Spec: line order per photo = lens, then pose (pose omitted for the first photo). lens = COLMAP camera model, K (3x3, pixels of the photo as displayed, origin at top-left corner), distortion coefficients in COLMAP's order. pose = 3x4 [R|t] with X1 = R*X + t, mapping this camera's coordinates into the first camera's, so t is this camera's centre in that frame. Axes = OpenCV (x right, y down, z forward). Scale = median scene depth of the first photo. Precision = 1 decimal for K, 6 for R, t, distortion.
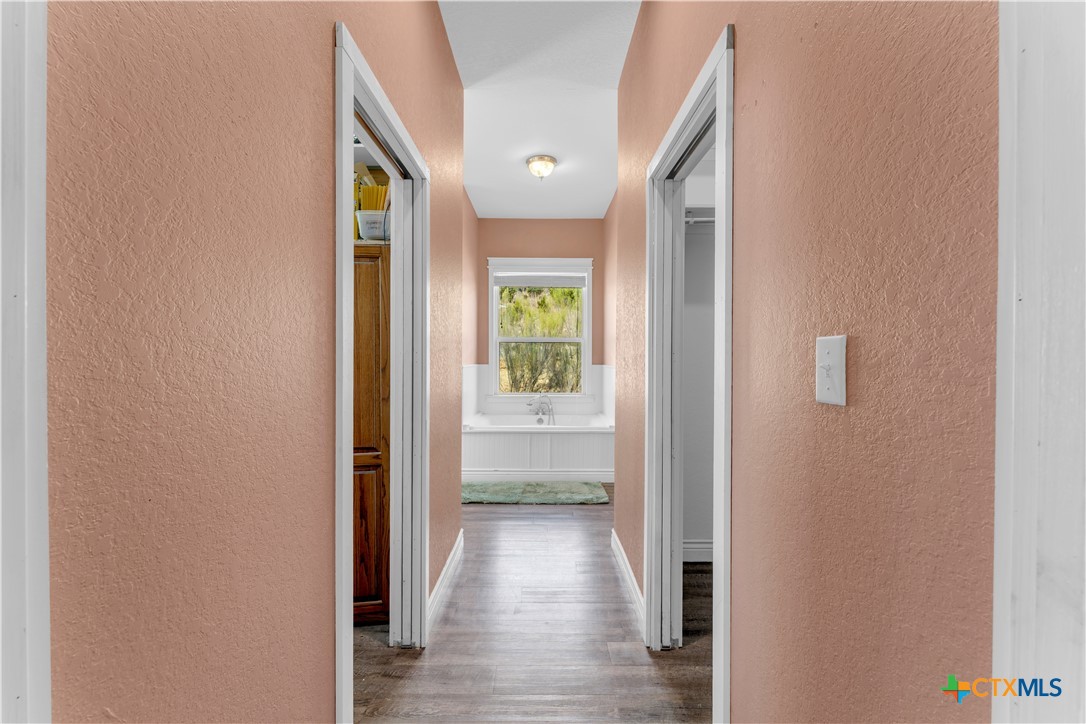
lens RADIAL K [[445.3, 0, 544.2], [0, 445.3, 362.9], [0, 0, 1]] dist [0.001090, 0.000047]
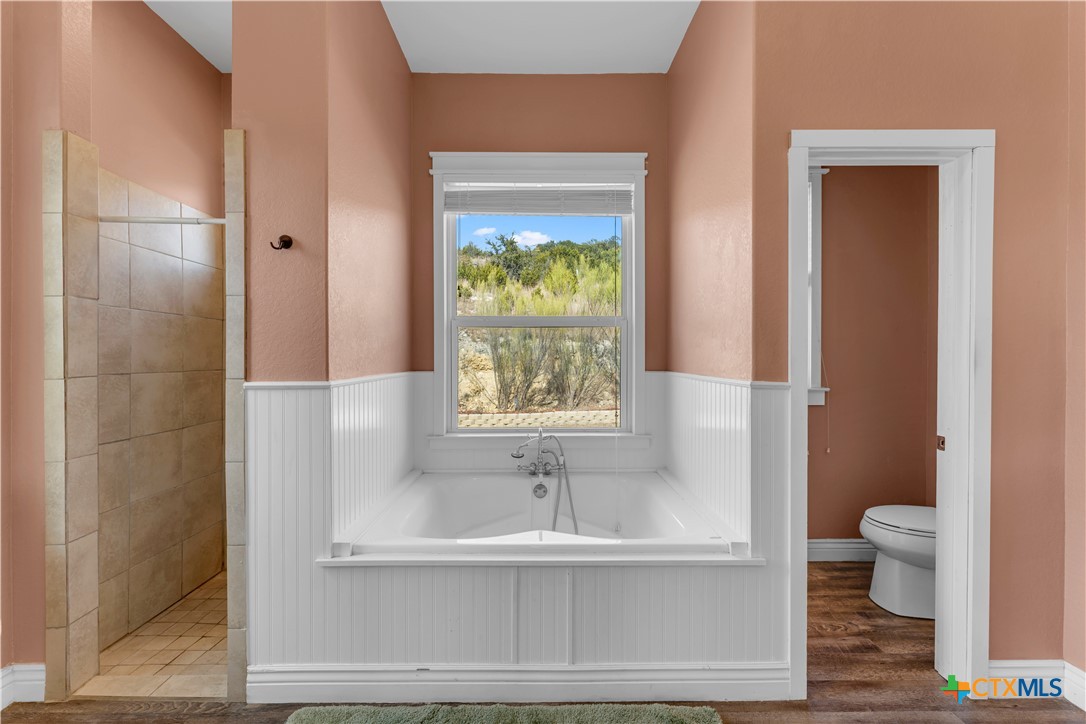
lens RADIAL K [[445.3, 0, 539.5], [0, 445.3, 360.7], [0, 0, 1]] dist [0.001090, 0.000047]
pose [[0.999988, -0.003965, 0.002714, -0.010311], [0.003963, 0.999992, 0.000582, -0.007973], [-0.002716, -0.000571, 0.999996, 0.510209]]
